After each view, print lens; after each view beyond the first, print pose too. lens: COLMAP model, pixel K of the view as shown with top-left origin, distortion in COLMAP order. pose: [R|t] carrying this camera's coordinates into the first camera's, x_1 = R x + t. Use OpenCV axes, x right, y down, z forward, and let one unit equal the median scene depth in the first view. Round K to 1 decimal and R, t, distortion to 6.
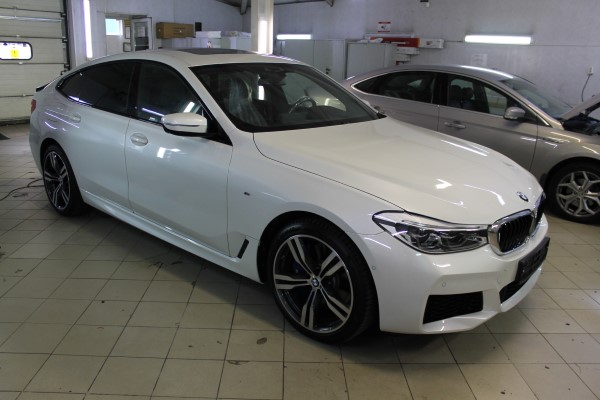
lens RADIAL K [[501.6, 0, 298.0], [0, 501.6, 207.9], [0, 0, 1]] dist [-0.166266, 0.140606]
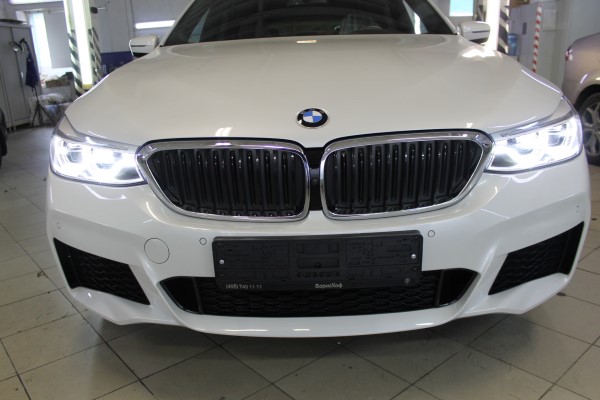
lens RADIAL K [[501.6, 0, 298.0], [0, 501.6, 207.9], [0, 0, 1]] dist [-0.166266, 0.140606]
pose [[0.641524, 0.171149, -0.747766, 0.749874], [-0.173589, 0.981896, 0.075811, 0.024122], [0.747204, 0.081169, 0.659620, 0.629109]]
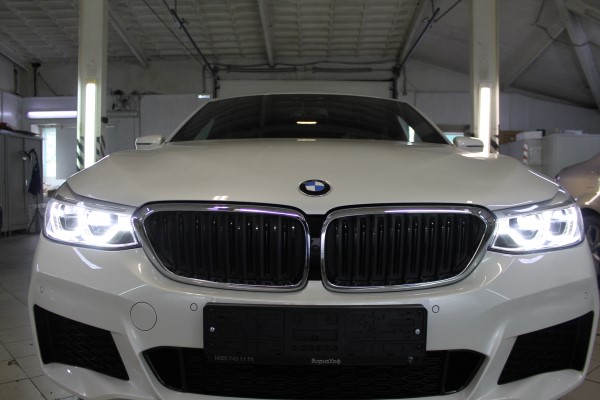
lens RADIAL K [[501.6, 0, 298.0], [0, 501.6, 207.9], [0, 0, 1]] dist [-0.166266, 0.140606]
pose [[0.648642, 0.002055, -0.761091, 0.740924], [-0.217807, 0.958675, -0.183039, 0.077144], [0.729263, 0.284498, 0.622284, 0.642630]]
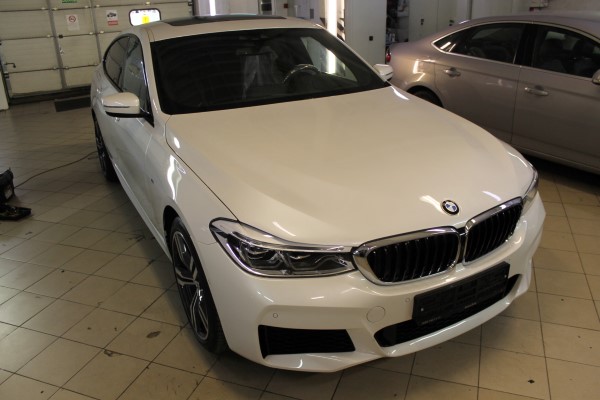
lens RADIAL K [[501.6, 0, 298.0], [0, 501.6, 207.9], [0, 0, 1]] dist [-0.166266, 0.140606]
pose [[0.931266, 0.076510, -0.356216, 0.470319], [-0.042209, 0.993775, 0.103100, -0.081764], [0.361887, -0.080978, 0.928698, 0.209701]]
